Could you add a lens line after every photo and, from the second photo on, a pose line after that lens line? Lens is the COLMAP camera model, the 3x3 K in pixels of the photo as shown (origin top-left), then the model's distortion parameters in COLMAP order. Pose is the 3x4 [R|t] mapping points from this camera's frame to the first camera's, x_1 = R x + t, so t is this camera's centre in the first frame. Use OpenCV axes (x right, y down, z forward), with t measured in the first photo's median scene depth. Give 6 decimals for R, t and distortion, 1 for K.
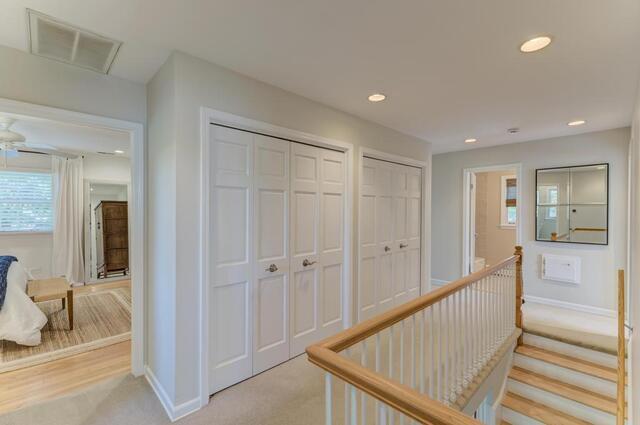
lens RADIAL K [[286.5, 0, 319.7], [0, 286.5, 212.6], [0, 0, 1]] dist [-0.000697, -0.000630]
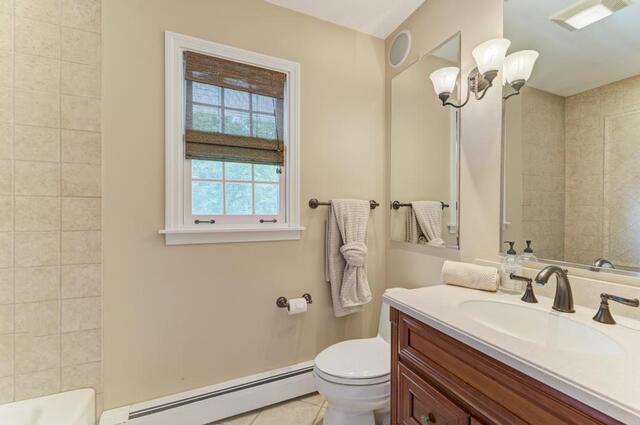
lens RADIAL K [[266.7, 0, 319.9], [0, 266.7, 212.5], [0, 0, 1]] dist [0.002890, -0.000188]
pose [[0.342929, -0.007843, 0.939328, 0.466210], [0.005149, 0.999966, 0.006469, 0.028066], [-0.939347, 0.002618, 0.342958, 0.802993]]
